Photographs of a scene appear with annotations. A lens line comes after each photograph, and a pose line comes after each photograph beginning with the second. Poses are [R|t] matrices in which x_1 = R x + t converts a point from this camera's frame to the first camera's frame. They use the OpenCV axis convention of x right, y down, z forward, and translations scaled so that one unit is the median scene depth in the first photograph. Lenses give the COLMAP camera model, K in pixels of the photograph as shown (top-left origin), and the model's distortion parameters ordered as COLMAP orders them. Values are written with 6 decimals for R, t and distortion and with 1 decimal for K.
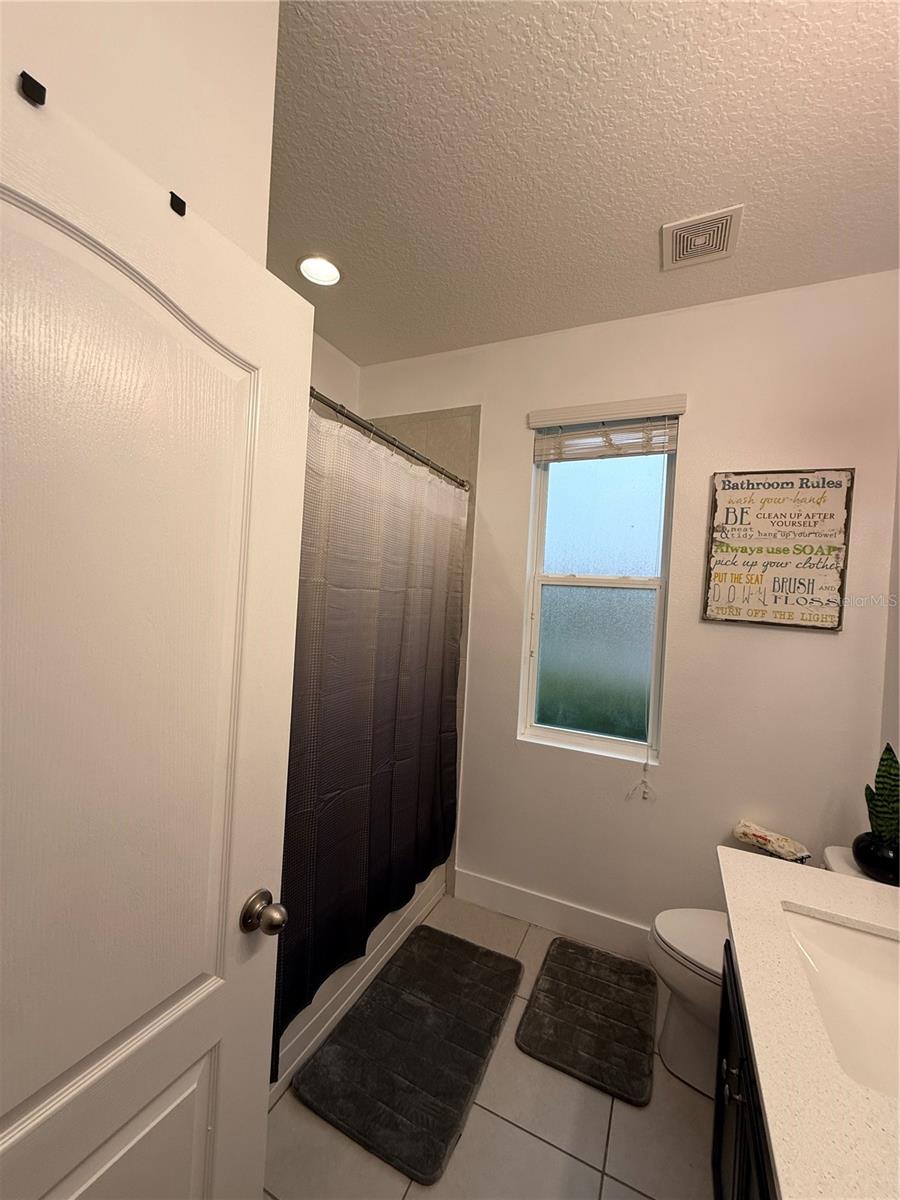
lens RADIAL K [[478.6, 0, 453.9], [0, 478.6, 597.0], [0, 0, 1]] dist [0.001398, 0.000452]
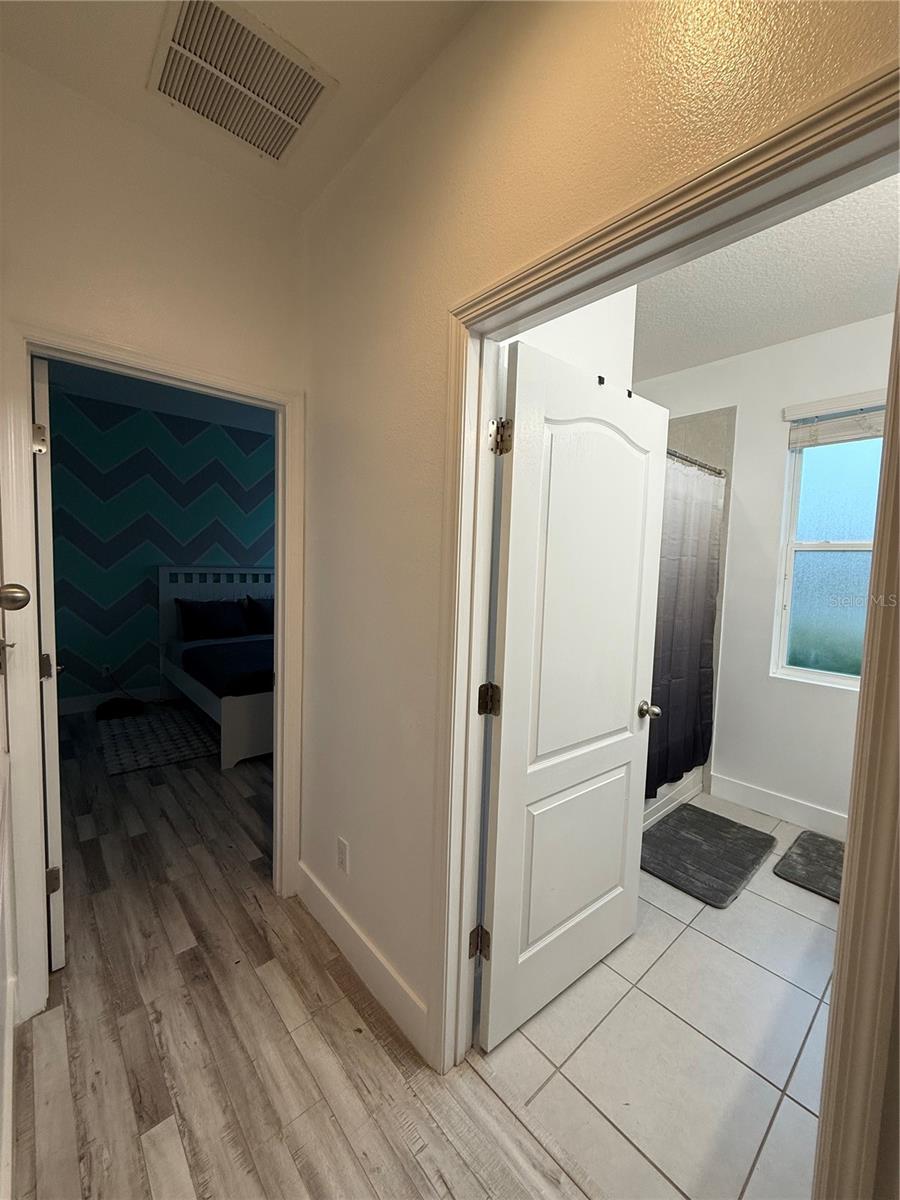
lens RADIAL K [[478.6, 0, 451.4], [0, 478.6, 596.4], [0, 0, 1]] dist [0.001398, 0.000452]
pose [[0.915685, 0.000517, -0.401897, -0.150310], [0.019682, 0.998742, 0.046129, 0.019654], [0.401415, -0.050150, 0.914522, -0.553152]]
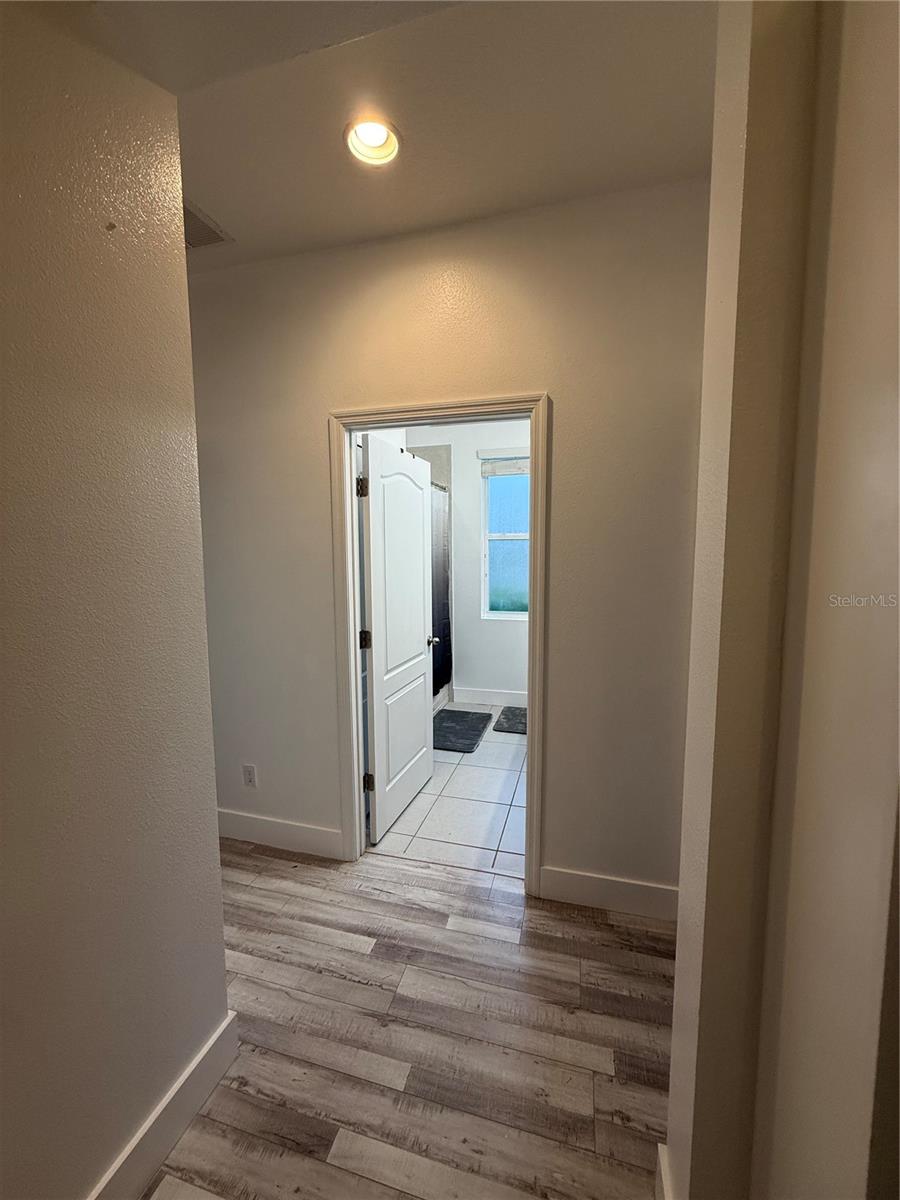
lens RADIAL K [[478.6, 0, 450.8], [0, 478.6, 595.0], [0, 0, 1]] dist [0.001398, 0.000452]
pose [[0.985444, -0.078528, 0.150779, -0.340471], [0.062992, 0.992456, 0.105185, -0.021027], [-0.157902, -0.094156, 0.982956, -1.107991]]
